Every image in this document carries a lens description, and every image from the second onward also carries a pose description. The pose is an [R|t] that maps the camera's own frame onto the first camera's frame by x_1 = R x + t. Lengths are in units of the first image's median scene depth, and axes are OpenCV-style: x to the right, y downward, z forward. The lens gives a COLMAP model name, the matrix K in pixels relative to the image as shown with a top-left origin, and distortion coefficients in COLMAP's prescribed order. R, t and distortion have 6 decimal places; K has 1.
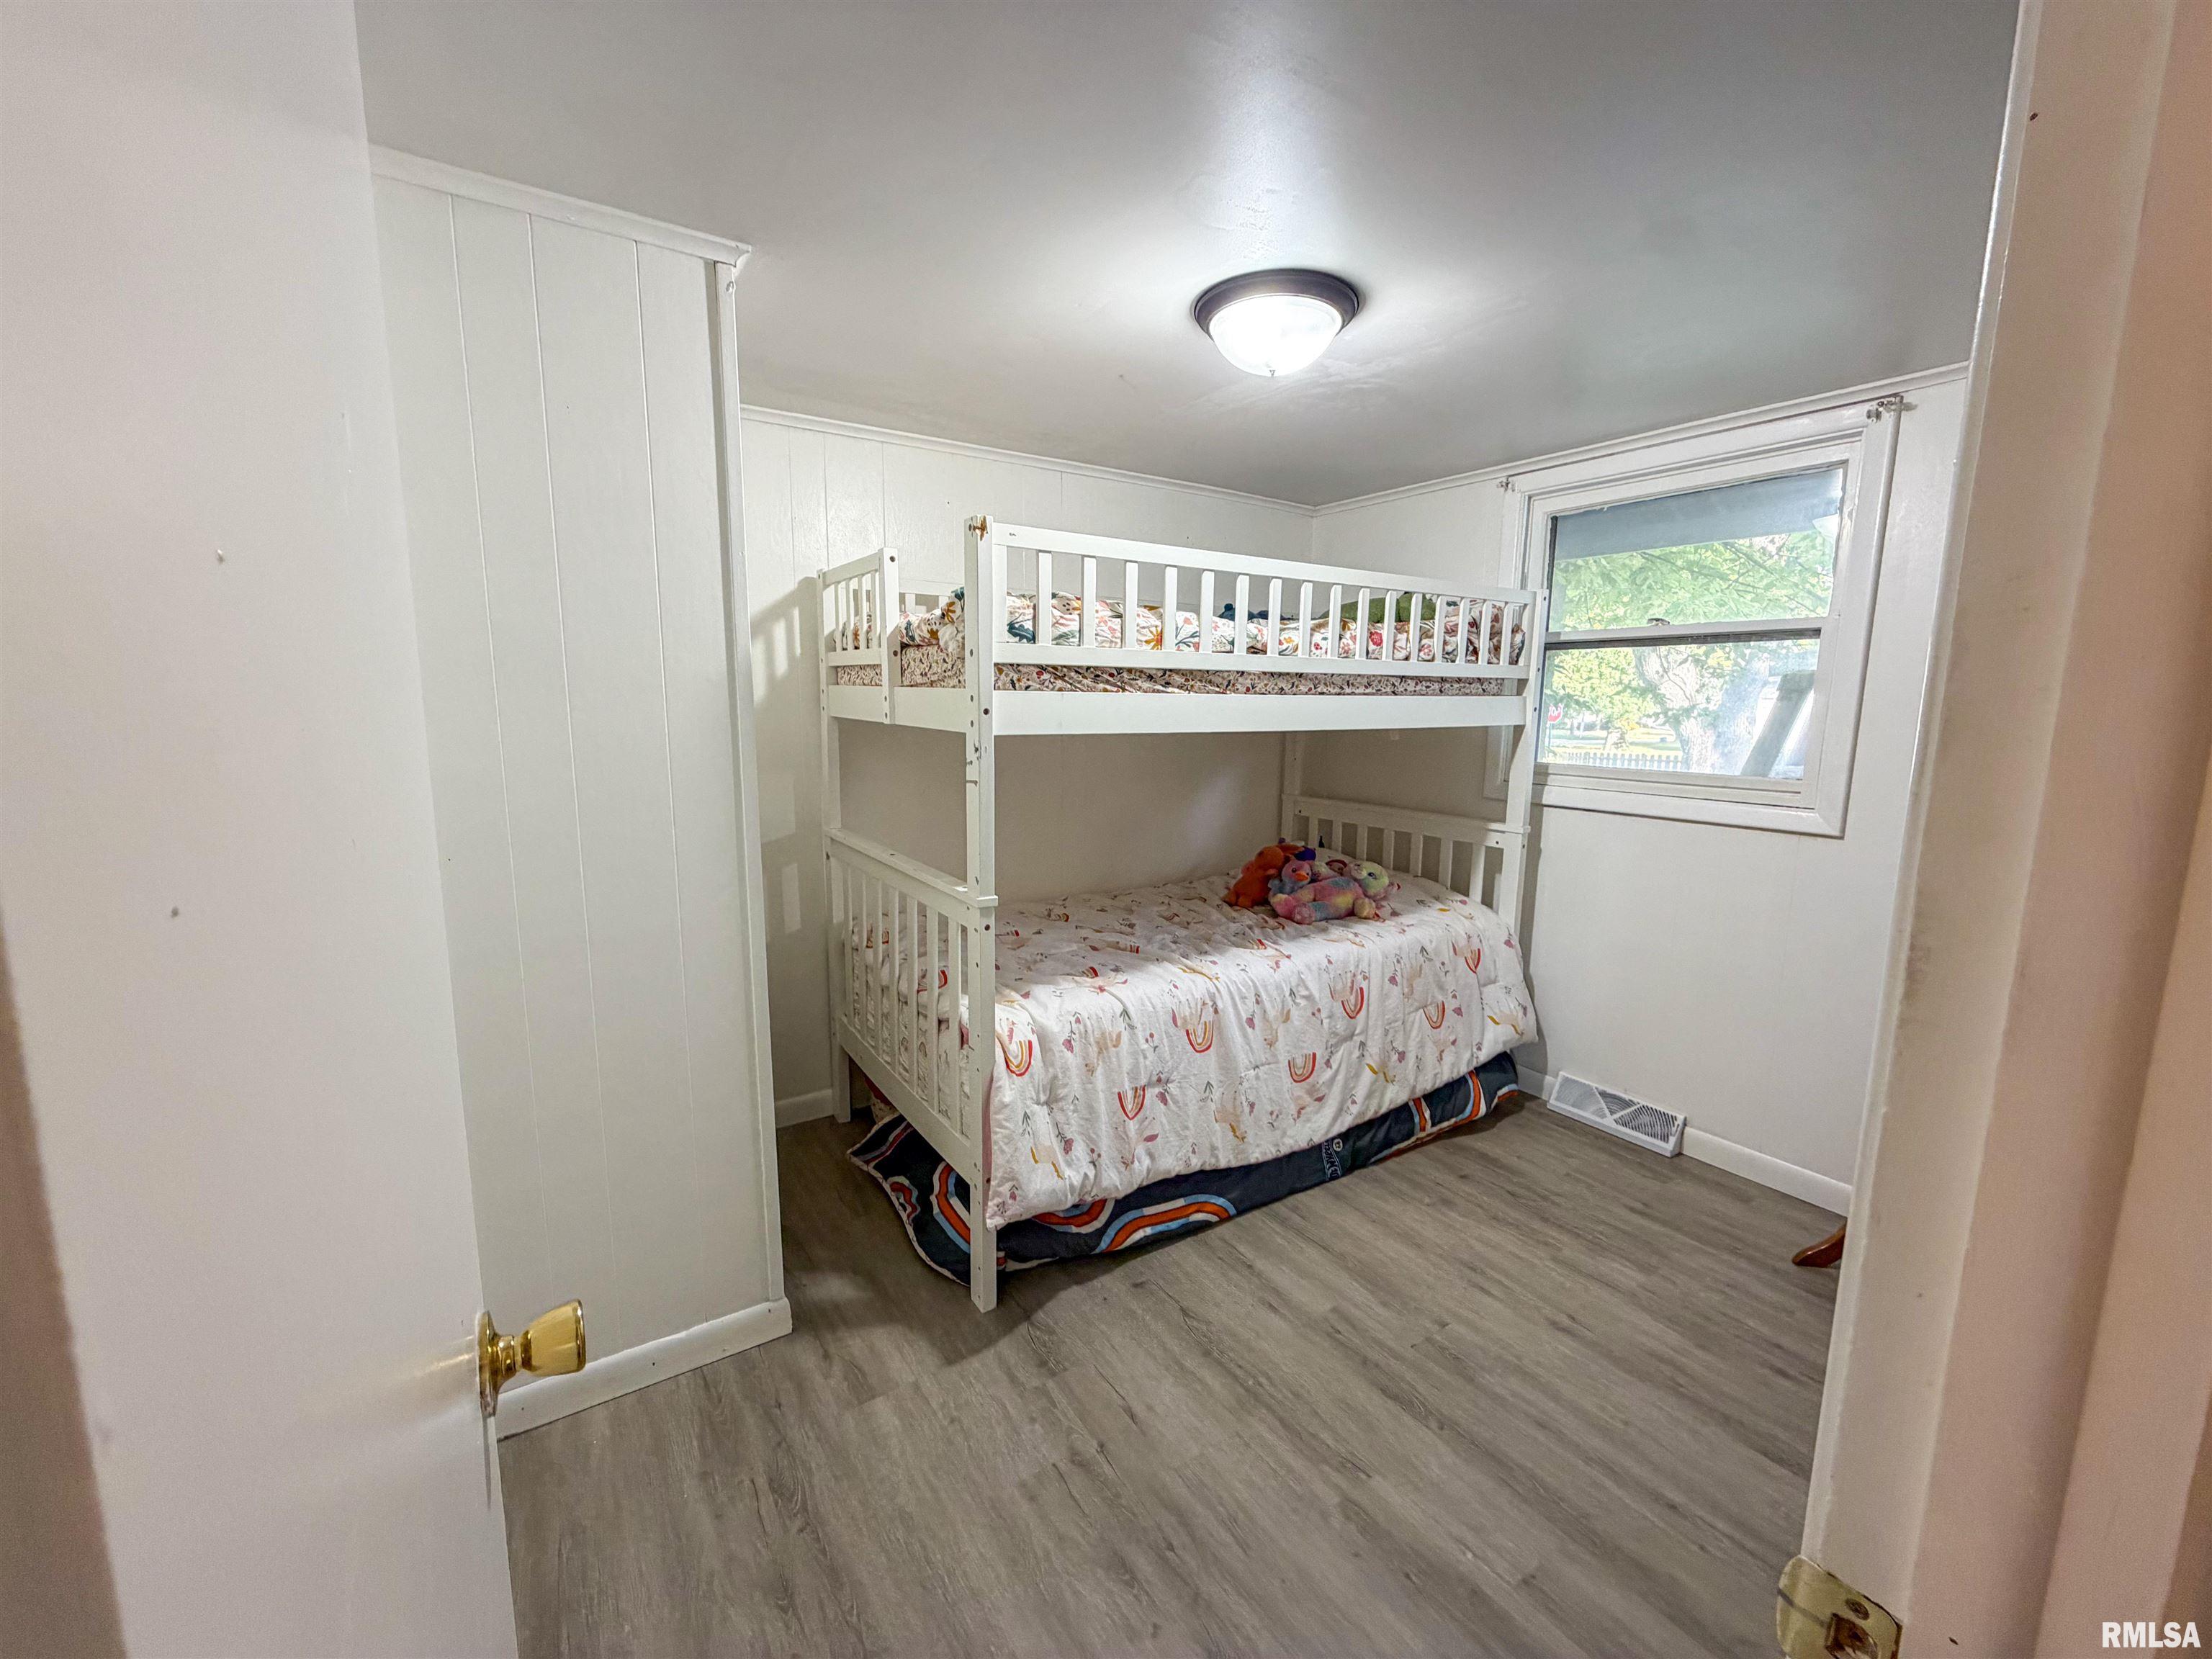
lens RADIAL K [[885.1, 0, 1106.1], [0, 885.1, 836.8], [0, 0, 1]] dist [-0.000409, -0.000015]
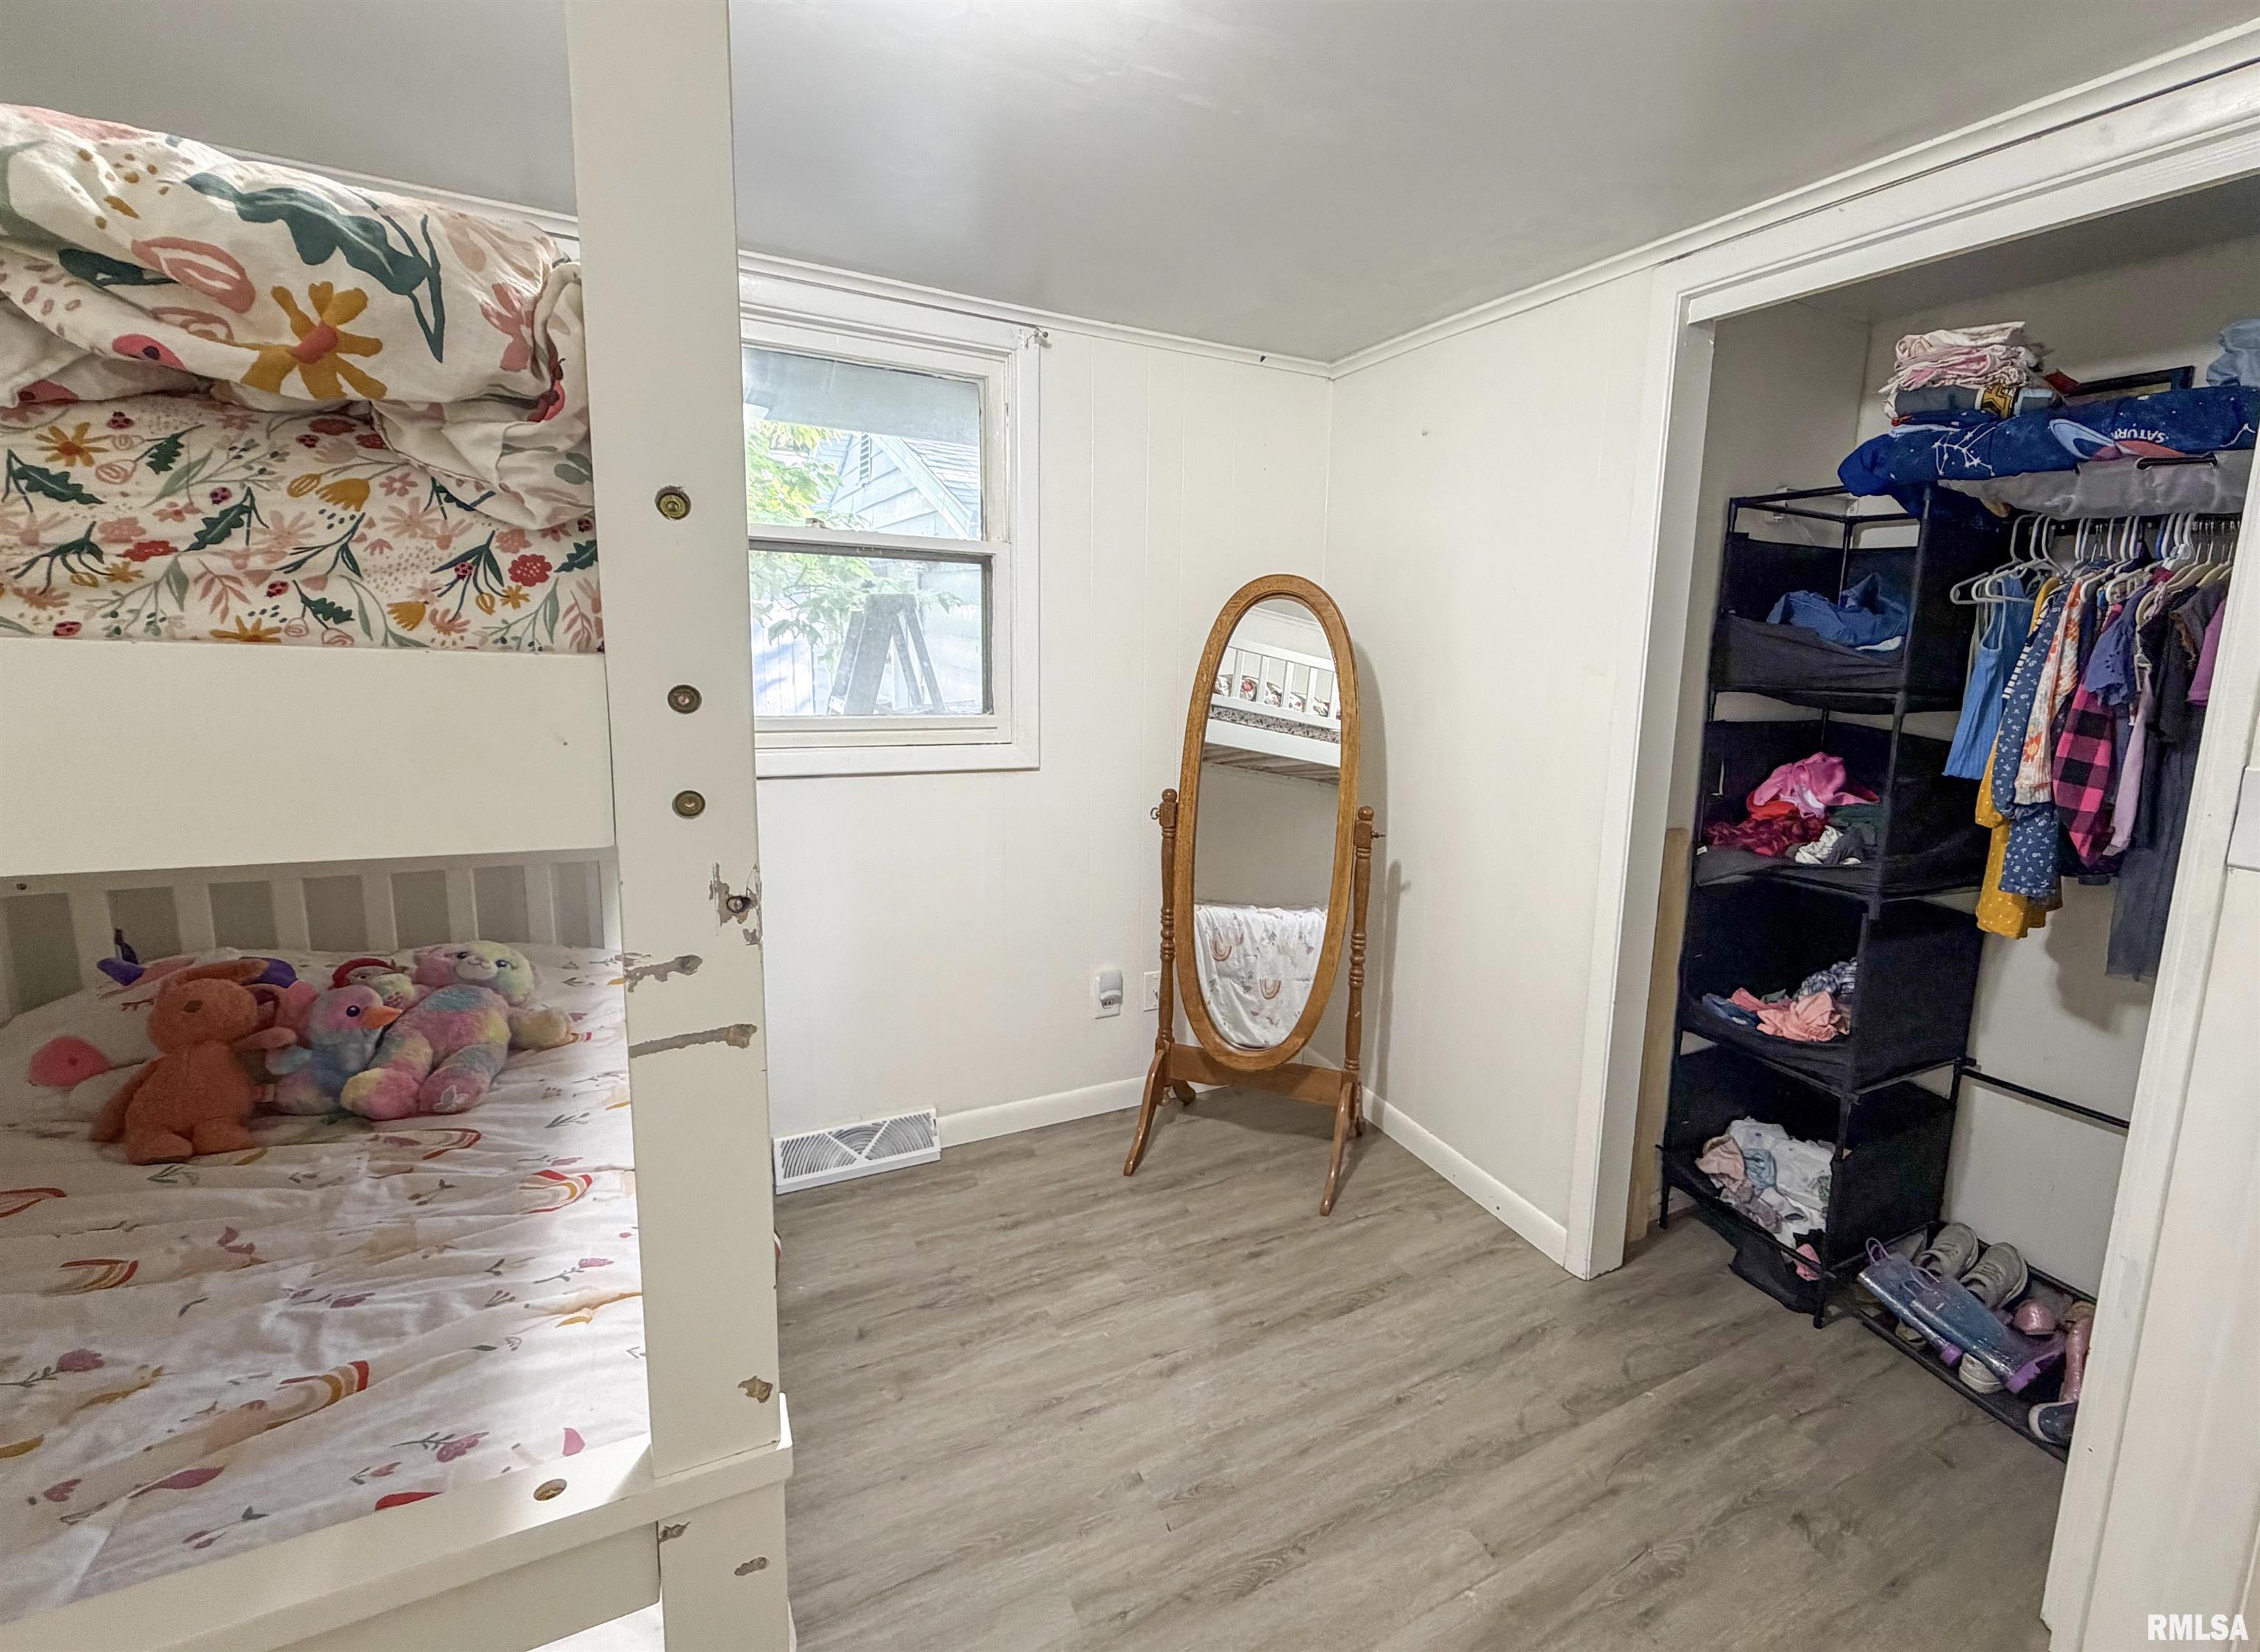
lens RADIAL K [[1096.8, 0, 1133.1], [0, 1096.8, 817.0], [0, 0, 1]] dist [0.002412, 0.000119]
pose [[0.049984, -0.177559, 0.982840, -0.381701], [0.111813, 0.978879, 0.171157, -0.141013], [-0.992471, 0.101339, 0.068782, 0.768330]]
